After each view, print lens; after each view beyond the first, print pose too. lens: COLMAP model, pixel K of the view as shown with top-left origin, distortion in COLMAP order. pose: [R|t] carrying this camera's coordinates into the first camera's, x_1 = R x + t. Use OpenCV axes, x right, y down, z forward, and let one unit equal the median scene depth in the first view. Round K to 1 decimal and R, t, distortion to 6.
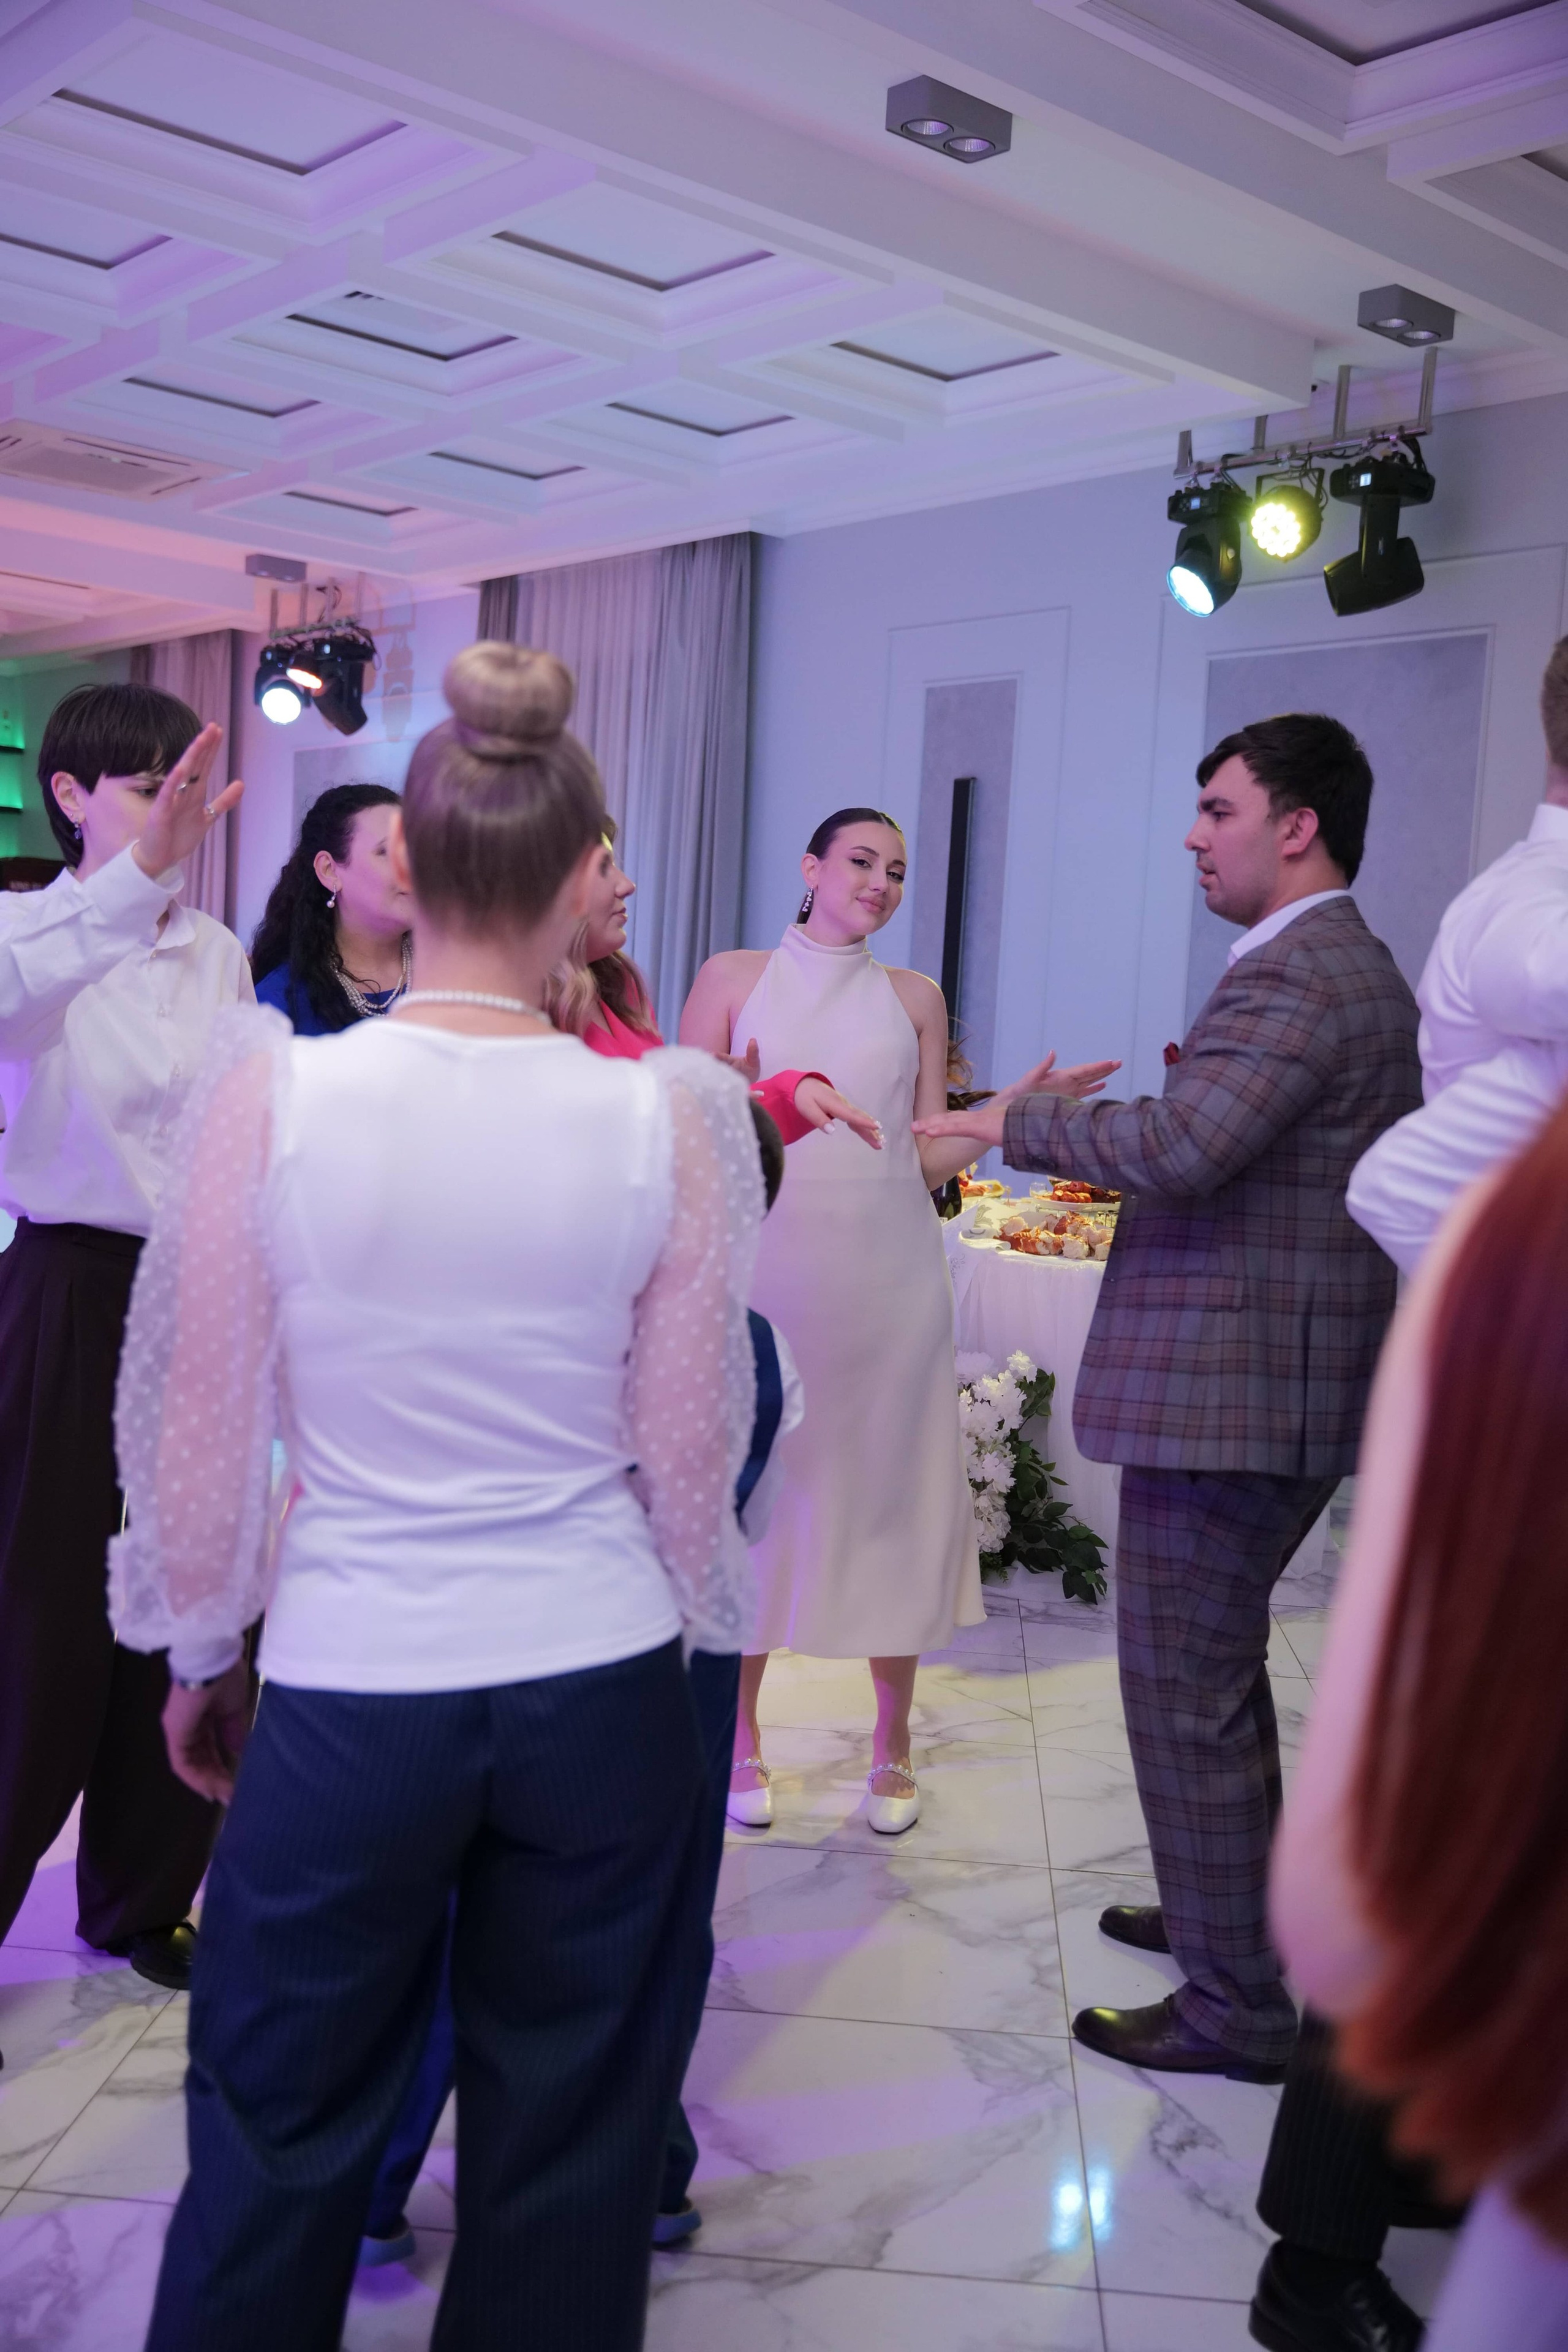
lens RADIAL K [[2237.8, 0, 781.0], [0, 2237.8, 1172.2], [0, 0, 1]] dist [-0.008317, 0.000000]
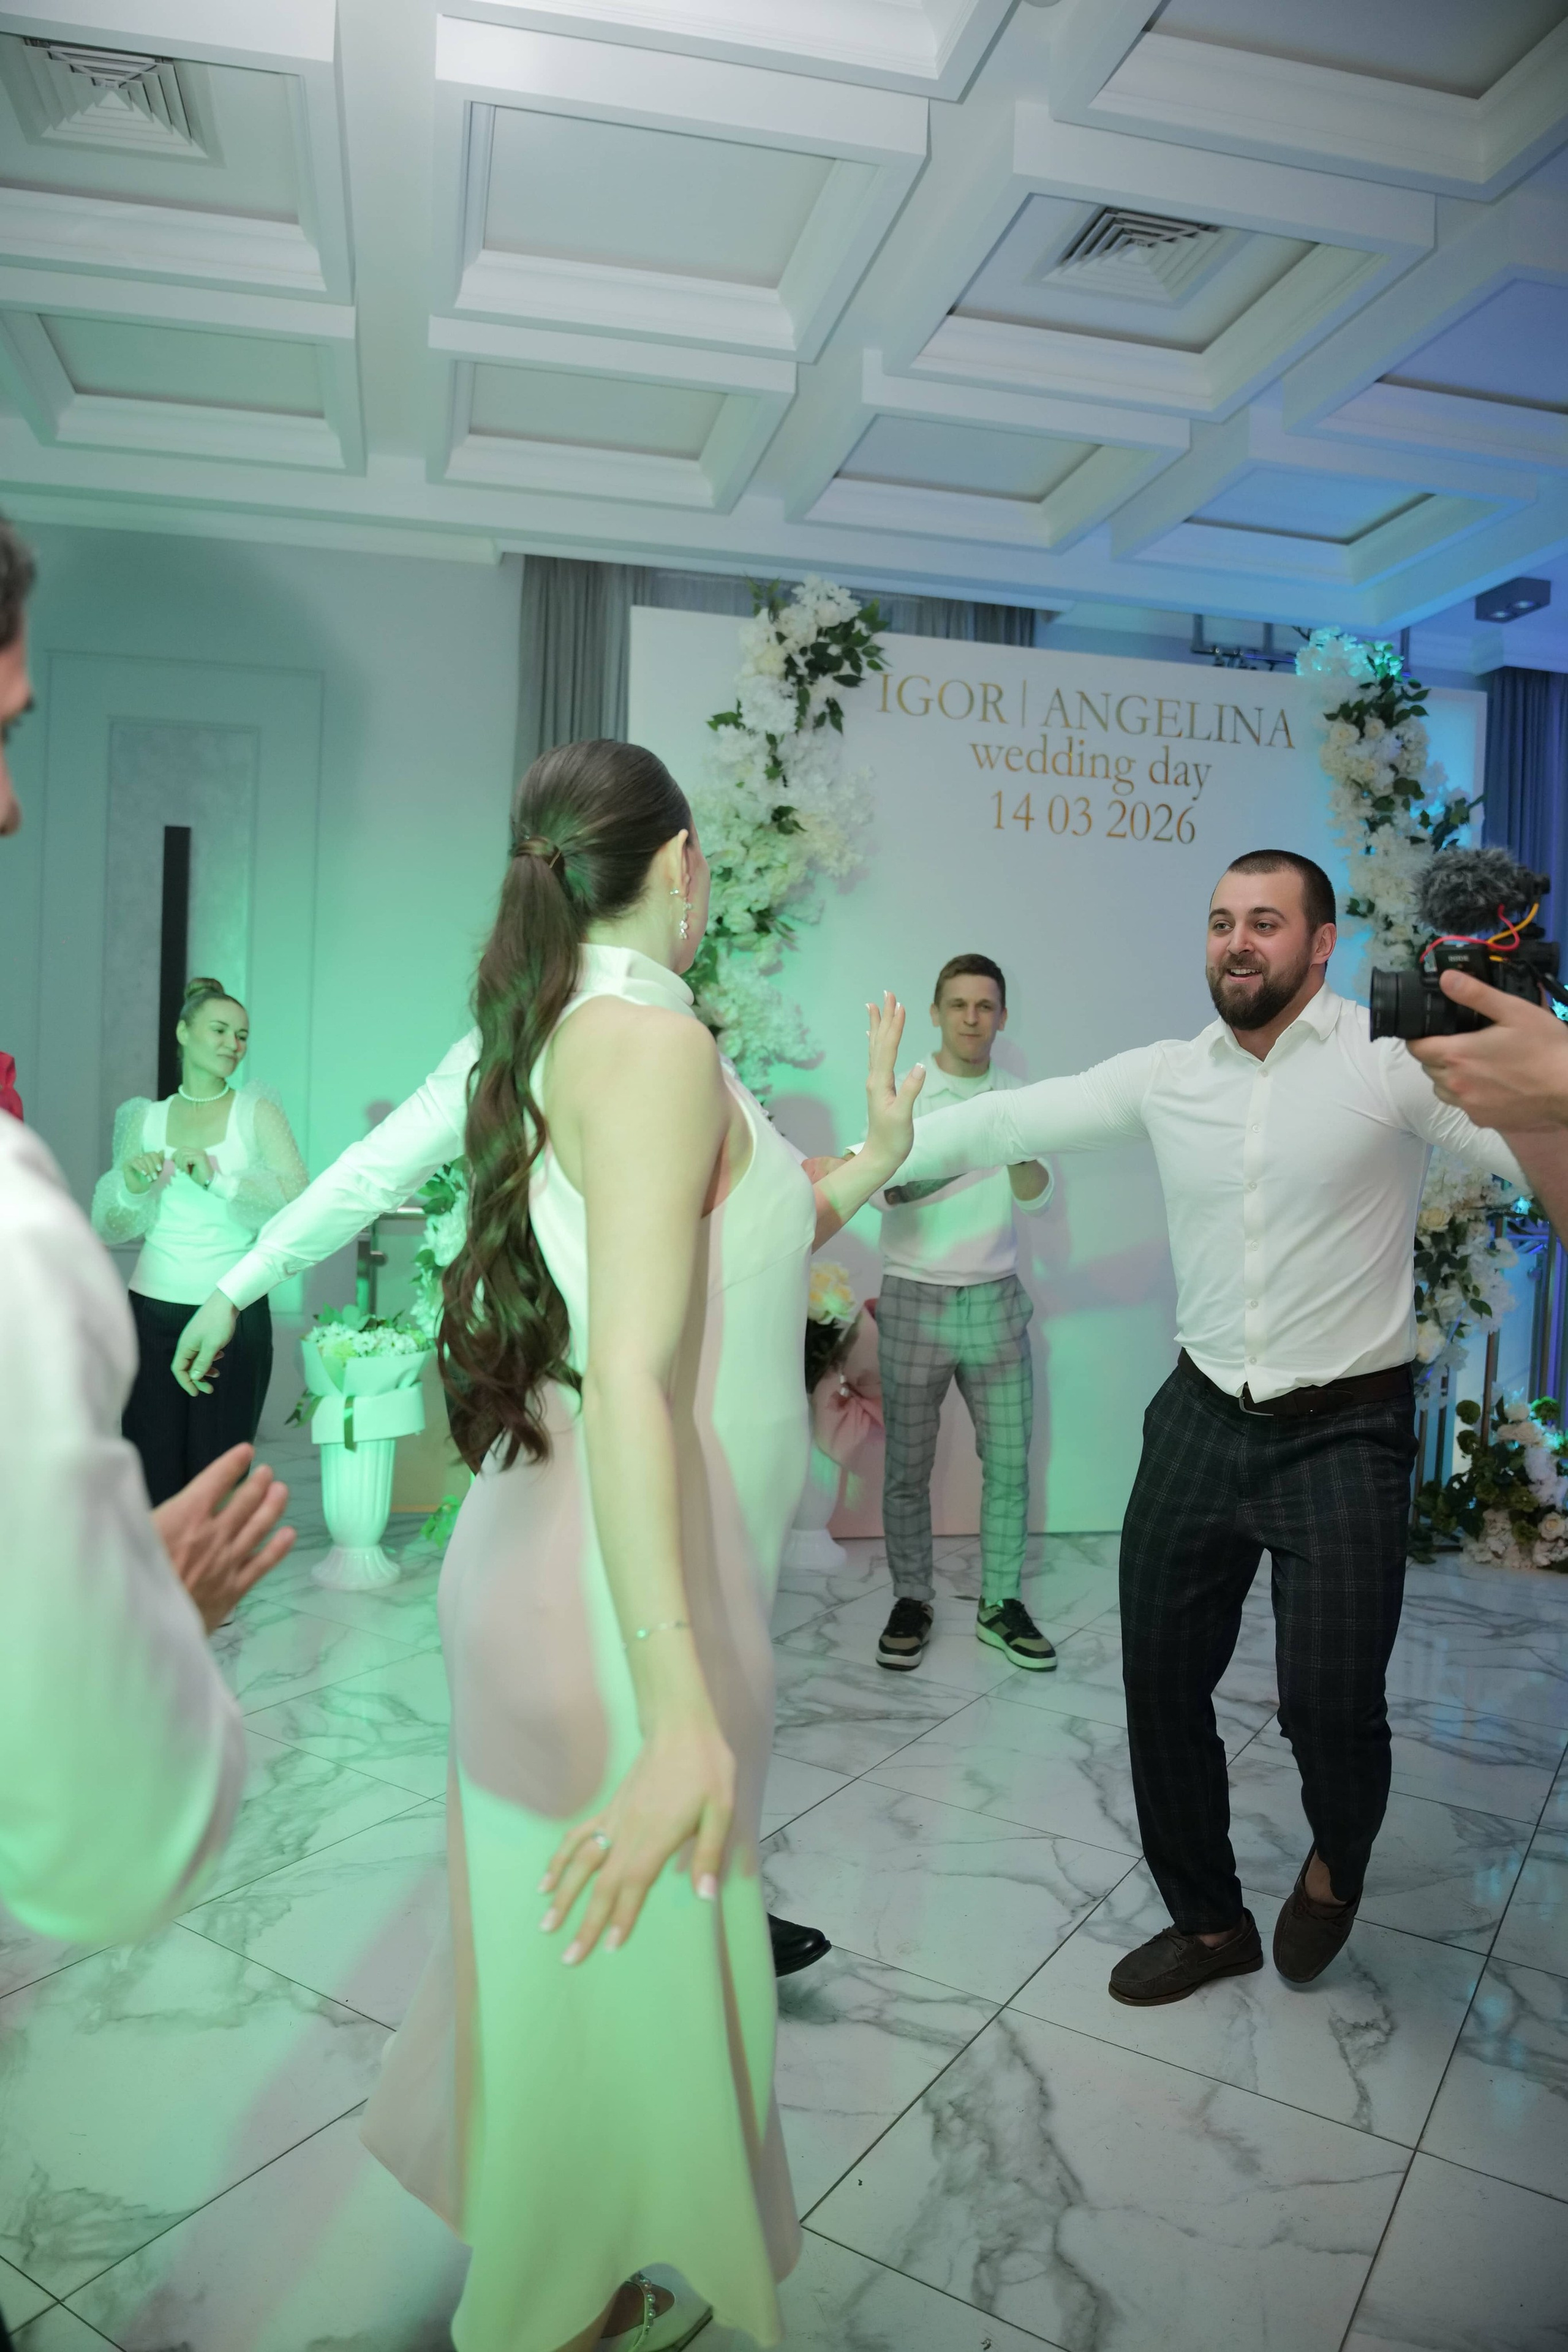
lens RADIAL K [[1631.5, 0, 762.8], [0, 1631.5, 1162.0], [0, 0, 1]] dist [-0.085756, 0.045966]
pose [[0.482574, -0.071186, 0.872958, -0.220714], [0.054649, 0.997197, 0.051107, -0.031263], [-0.874149, 0.023043, 0.485111, 0.260055]]
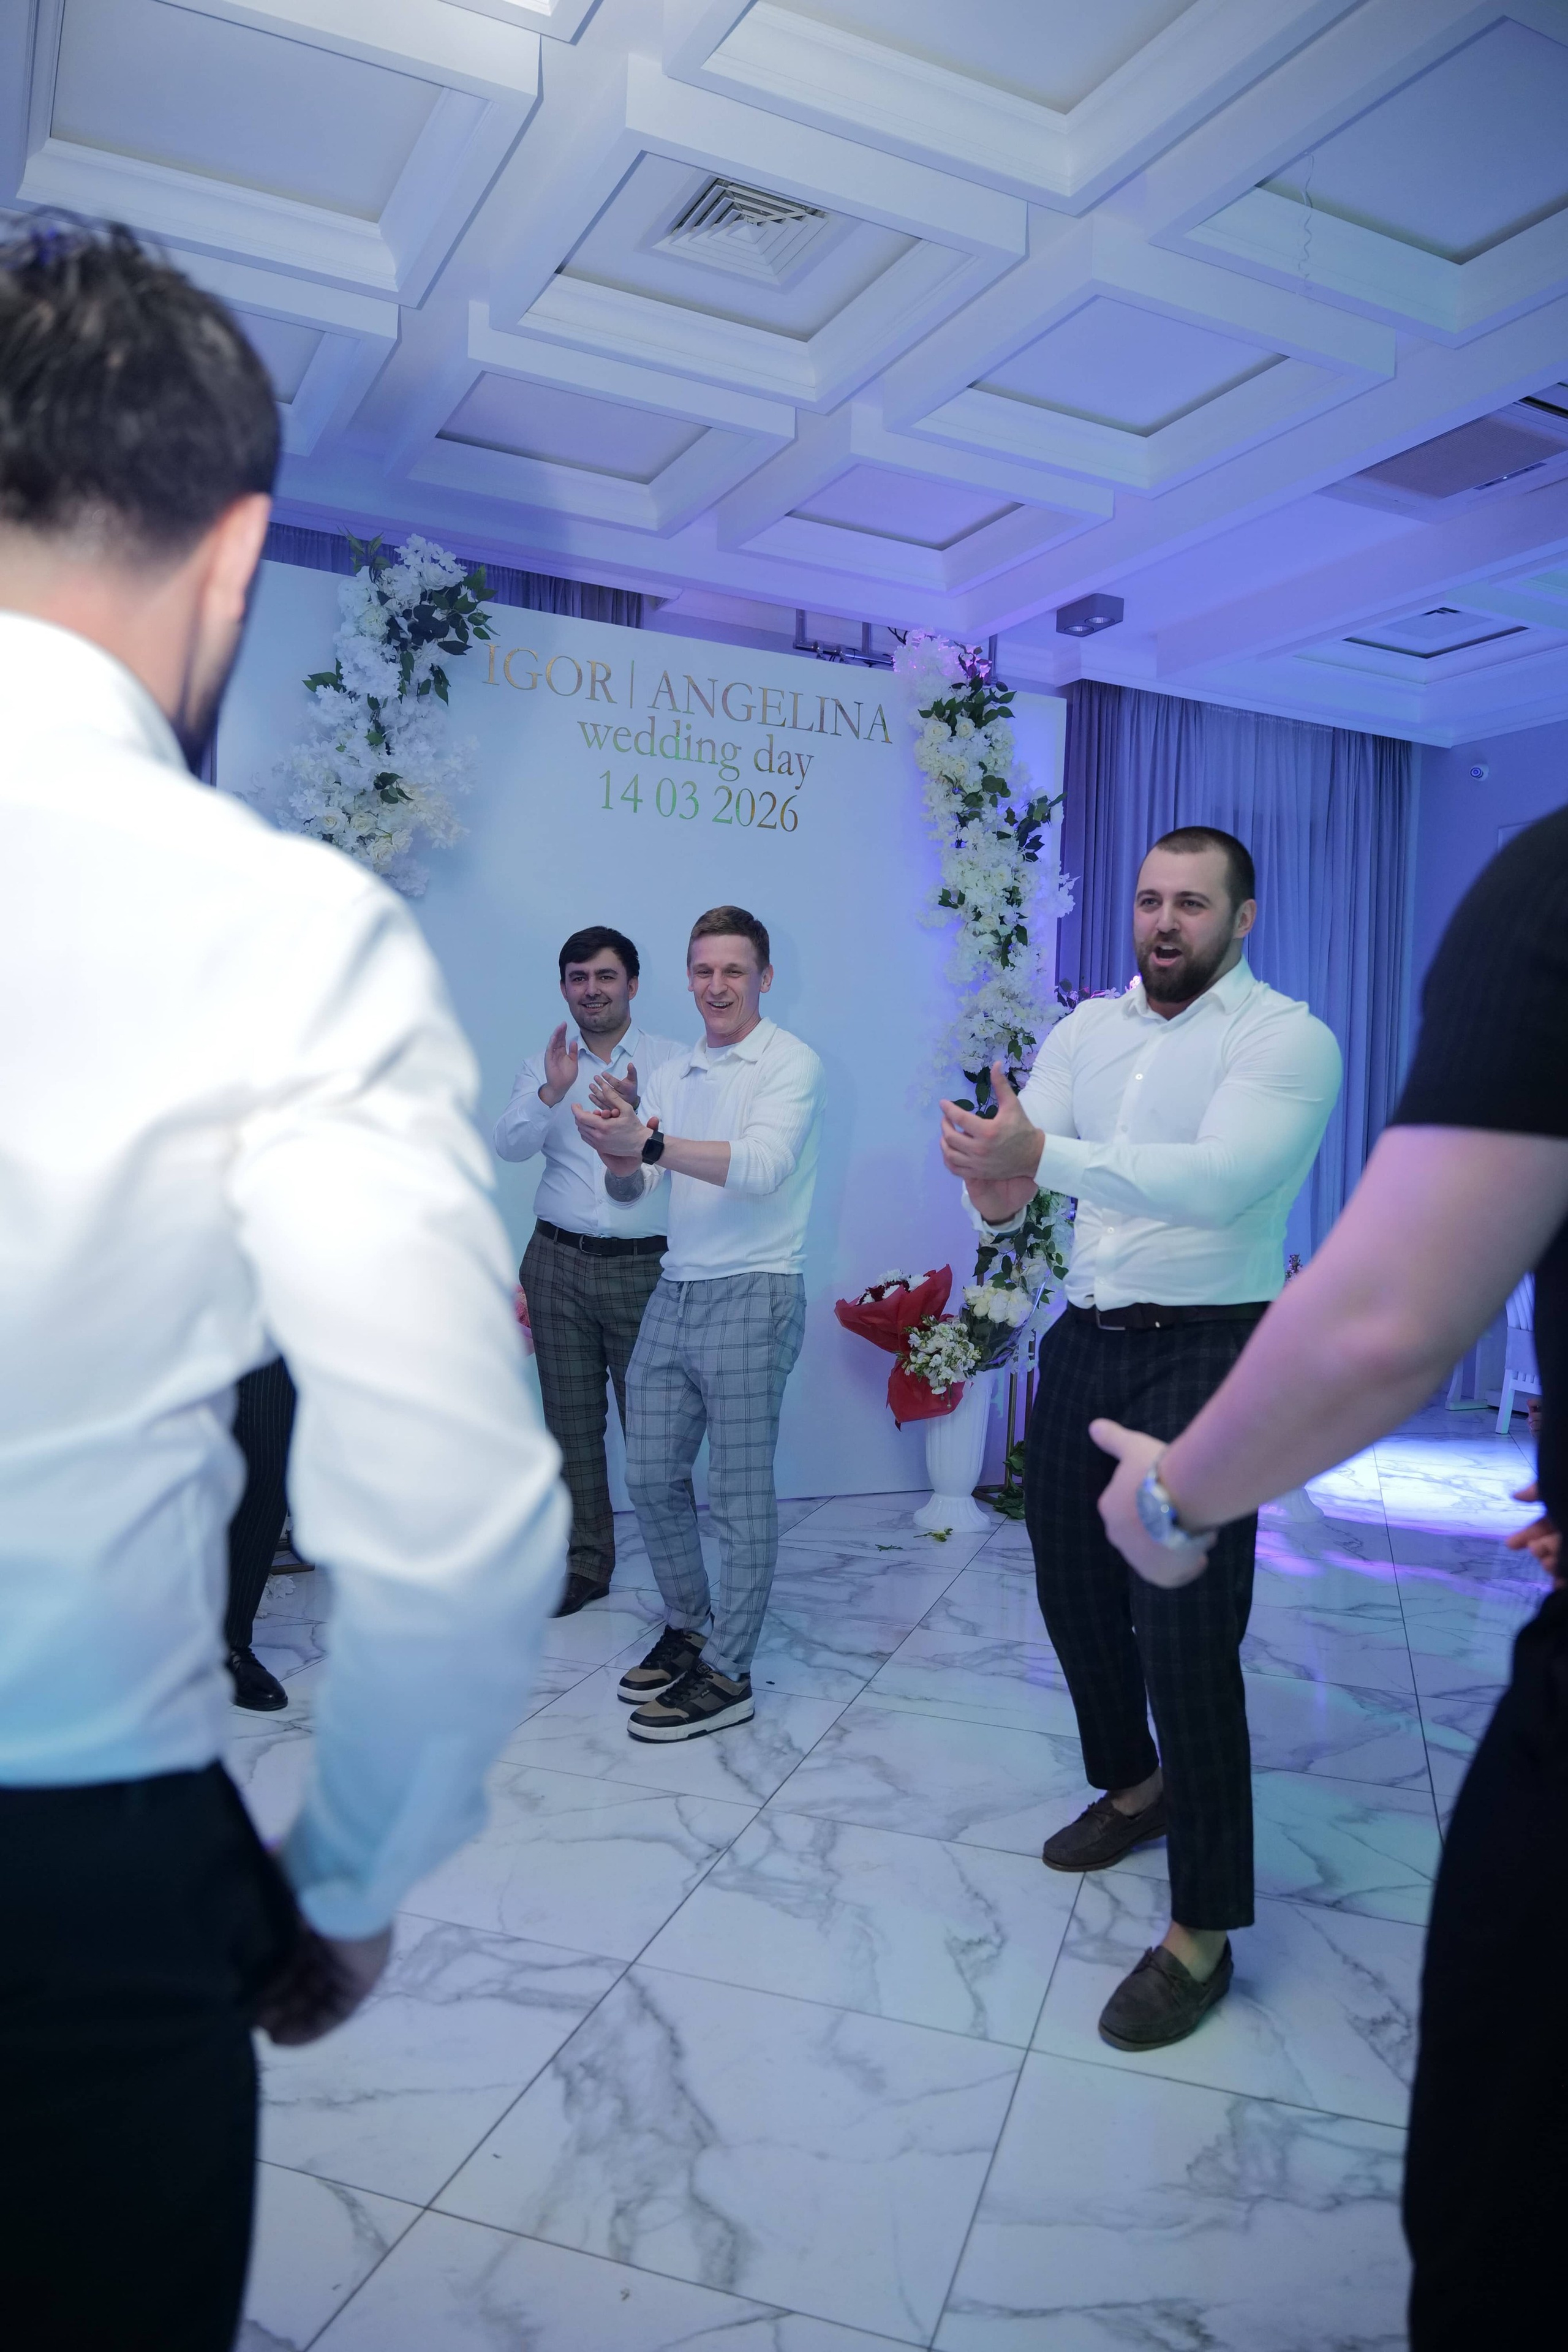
lens RADIAL K [[1631.3, 0, 782.3], [0, 1631.3, 1163.5], [0, 0, 1]] dist [0.005643, -0.016355]
pose [[0.248126, -0.071729, 0.966069, -0.226247], [0.048100, 0.996937, 0.061667, -0.017181], [-0.967533, 0.031166, 0.250816, 0.262164]]
